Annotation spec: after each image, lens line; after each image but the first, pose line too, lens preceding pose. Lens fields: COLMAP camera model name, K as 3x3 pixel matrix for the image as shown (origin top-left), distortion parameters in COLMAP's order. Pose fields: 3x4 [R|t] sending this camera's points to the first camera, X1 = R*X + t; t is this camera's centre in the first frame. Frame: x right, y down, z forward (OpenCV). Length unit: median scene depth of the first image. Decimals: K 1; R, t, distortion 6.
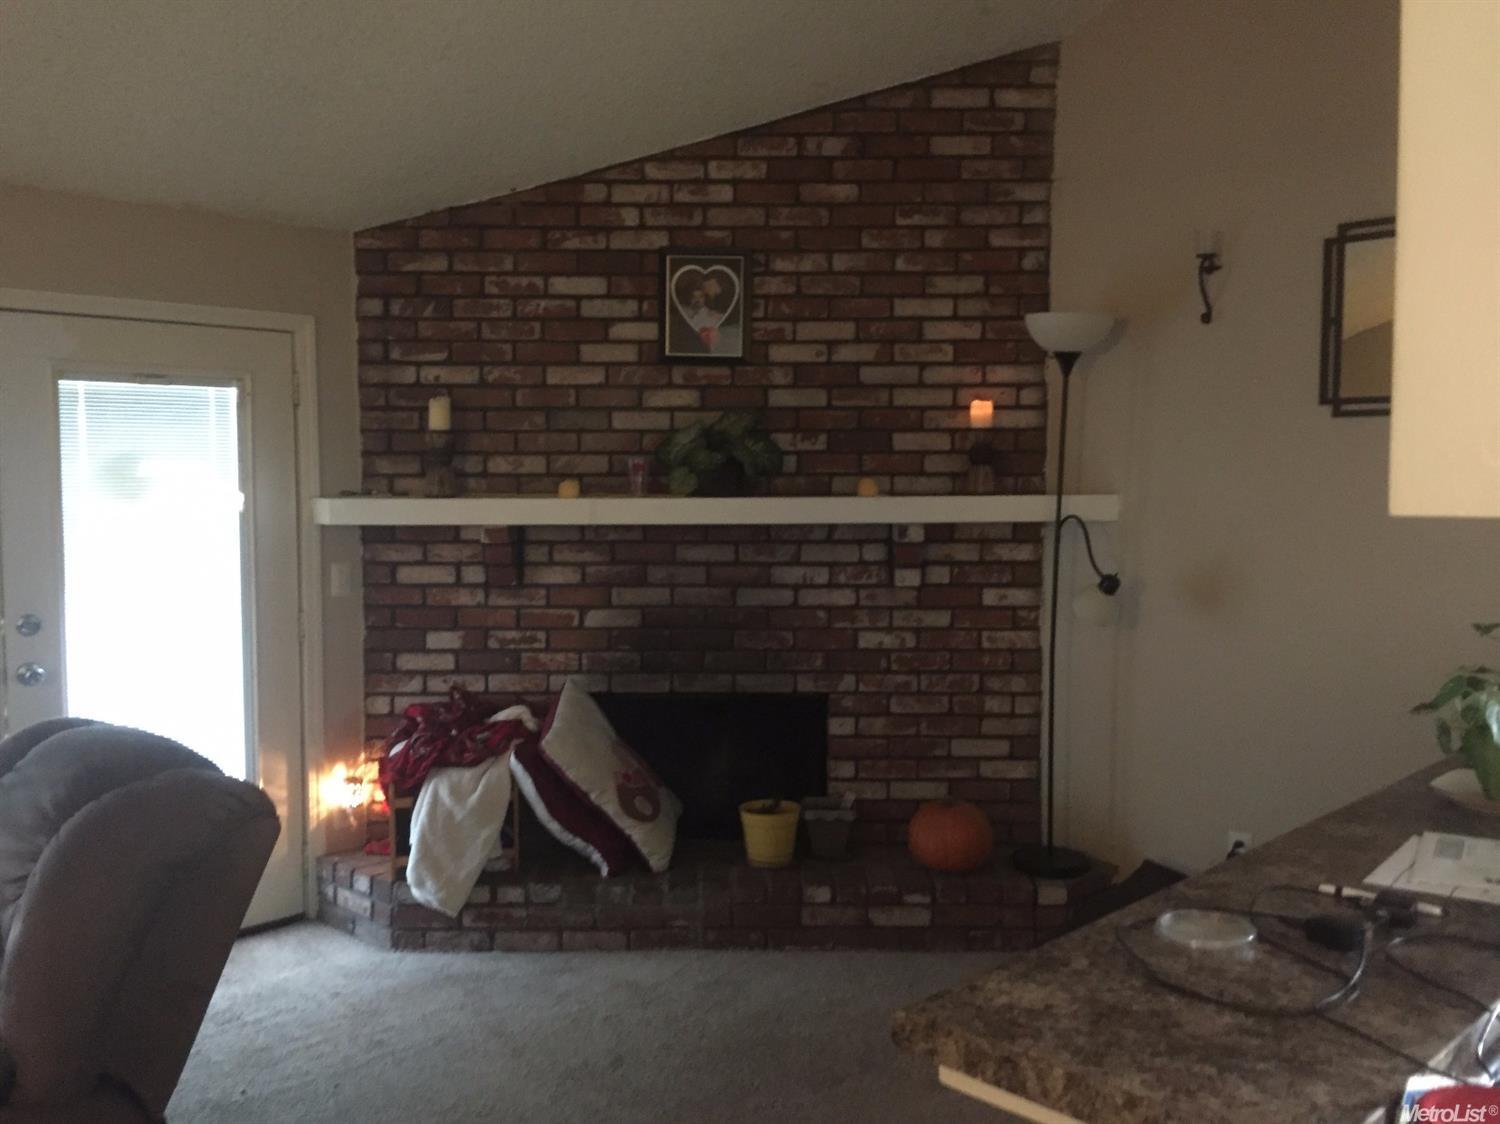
lens RADIAL K [[1292.7, 0, 750.0], [0, 1292.7, 562.0], [0, 0, 1]] dist [0.054294, -0.006912]
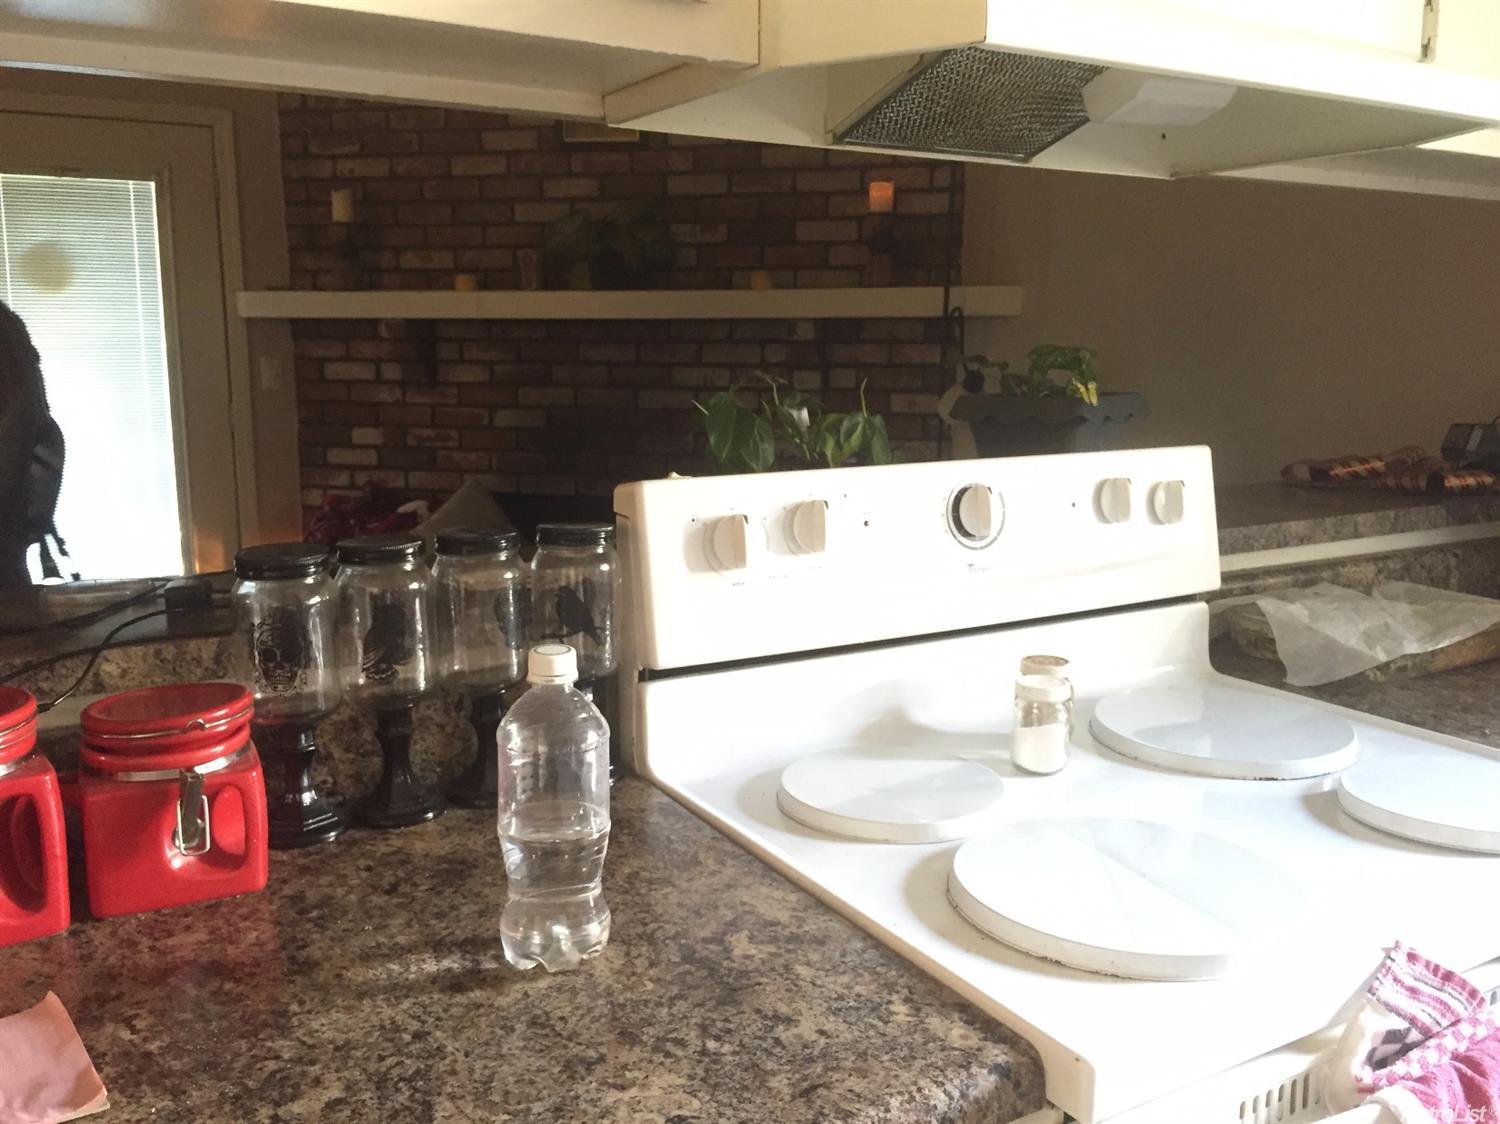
lens RADIAL K [[1292.7, 0, 750.0], [0, 1292.7, 562.0], [0, 0, 1]] dist [0.054294, -0.006912]
pose [[0.970083, 0.046978, -0.238183, 0.309851], [-0.022768, 0.994379, 0.103398, 0.046740], [0.241702, -0.094882, 0.965701, 0.073160]]
